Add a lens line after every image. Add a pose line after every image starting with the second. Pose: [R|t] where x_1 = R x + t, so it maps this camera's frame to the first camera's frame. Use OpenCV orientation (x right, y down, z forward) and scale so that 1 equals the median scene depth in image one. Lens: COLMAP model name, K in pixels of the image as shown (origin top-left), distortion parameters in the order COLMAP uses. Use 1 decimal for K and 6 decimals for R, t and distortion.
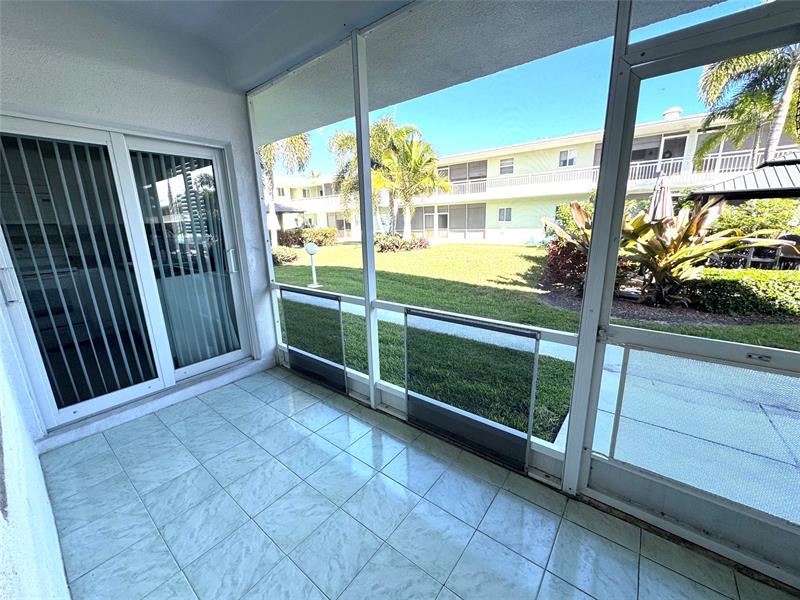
lens RADIAL K [[317.8, 0, 402.9], [0, 317.8, 295.7], [0, 0, 1]] dist [-0.002626, -0.000119]
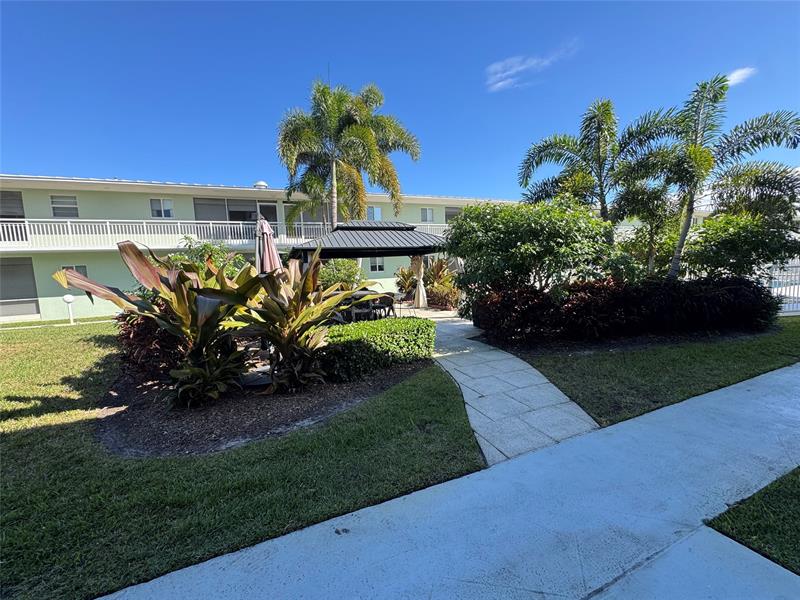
lens RADIAL K [[317.8, 0, 398.6], [0, 317.8, 301.5], [0, 0, 1]] dist [-0.002626, -0.000119]
pose [[0.499877, -0.081800, 0.862225, 0.150444], [0.225870, 0.973392, -0.038602, -0.038541], [-0.836126, 0.214047, 0.505052, 0.186115]]
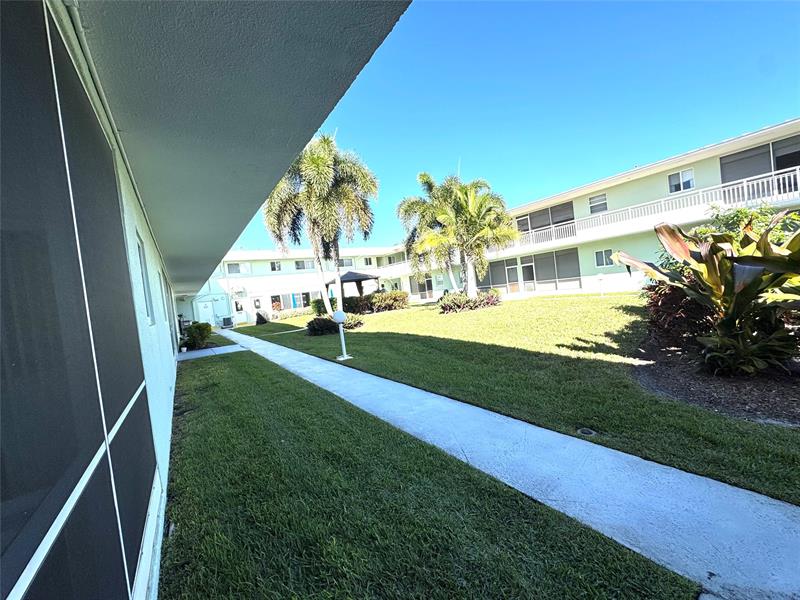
lens RADIAL K [[317.8, 0, 400.8], [0, 317.8, 297.4], [0, 0, 1]] dist [-0.002626, -0.000119]
pose [[0.949944, -0.076314, -0.302957, 0.109713], [0.020694, 0.982948, -0.182714, -0.021899], [0.311735, 0.167299, 0.935325, 0.129320]]
